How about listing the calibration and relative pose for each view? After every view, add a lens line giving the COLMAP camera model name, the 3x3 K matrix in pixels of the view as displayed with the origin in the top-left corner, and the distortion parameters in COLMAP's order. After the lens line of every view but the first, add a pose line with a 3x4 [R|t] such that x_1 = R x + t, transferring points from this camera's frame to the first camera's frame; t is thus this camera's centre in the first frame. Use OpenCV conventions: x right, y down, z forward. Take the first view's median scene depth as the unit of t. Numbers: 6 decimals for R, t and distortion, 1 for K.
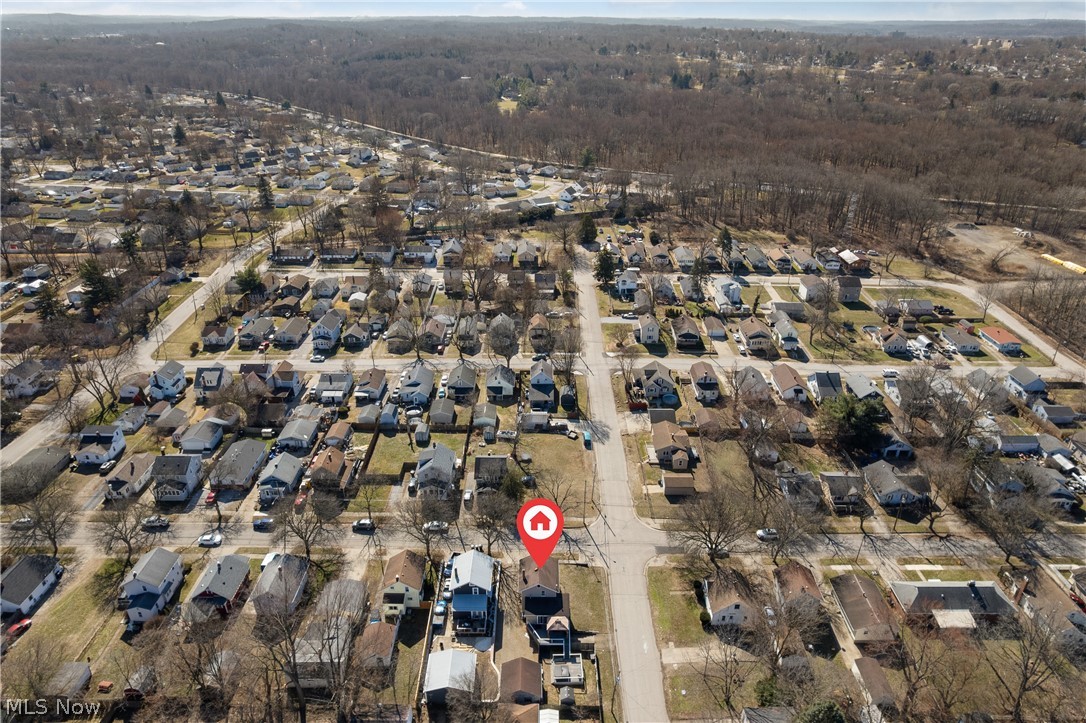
lens RADIAL K [[696.2, 0, 543.7], [0, 696.2, 361.5], [0, 0, 1]] dist [-0.044224, 0.004470]
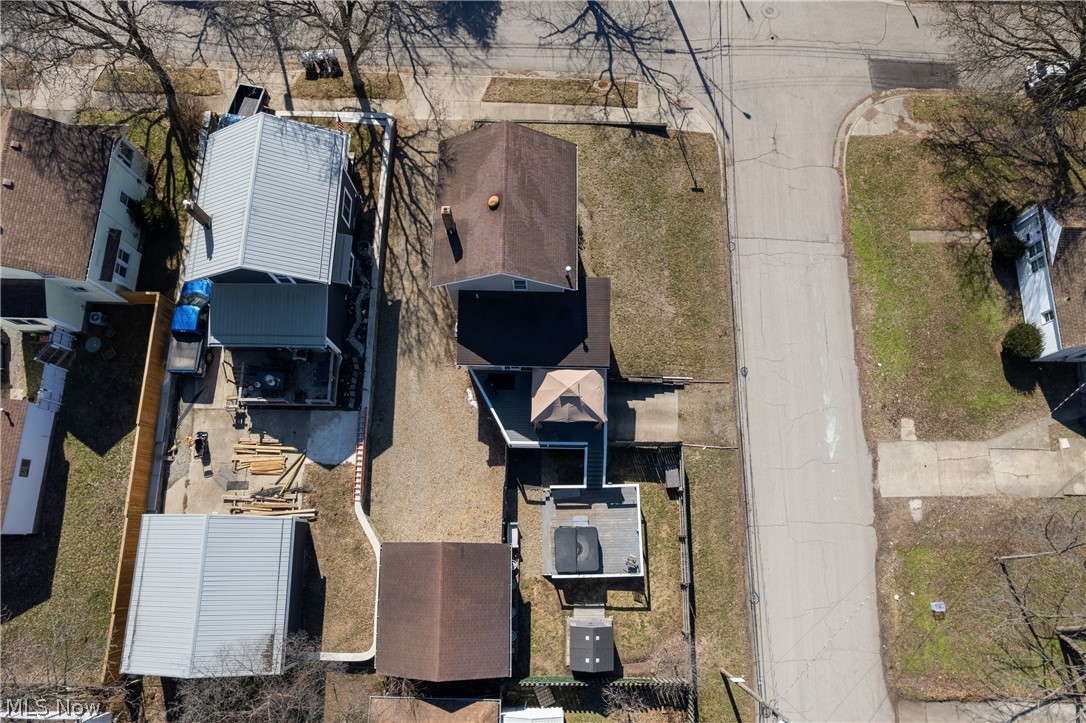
lens RADIAL K [[696.2, 0, 545.3], [0, 696.2, 361.9], [0, 0, 1]] dist [-0.044224, 0.004470]
pose [[0.999930, 0.010389, 0.005652, 0.008286], [-0.011117, 0.662538, 0.748945, 0.142911], [0.004036, -0.748956, 0.662608, 0.799708]]
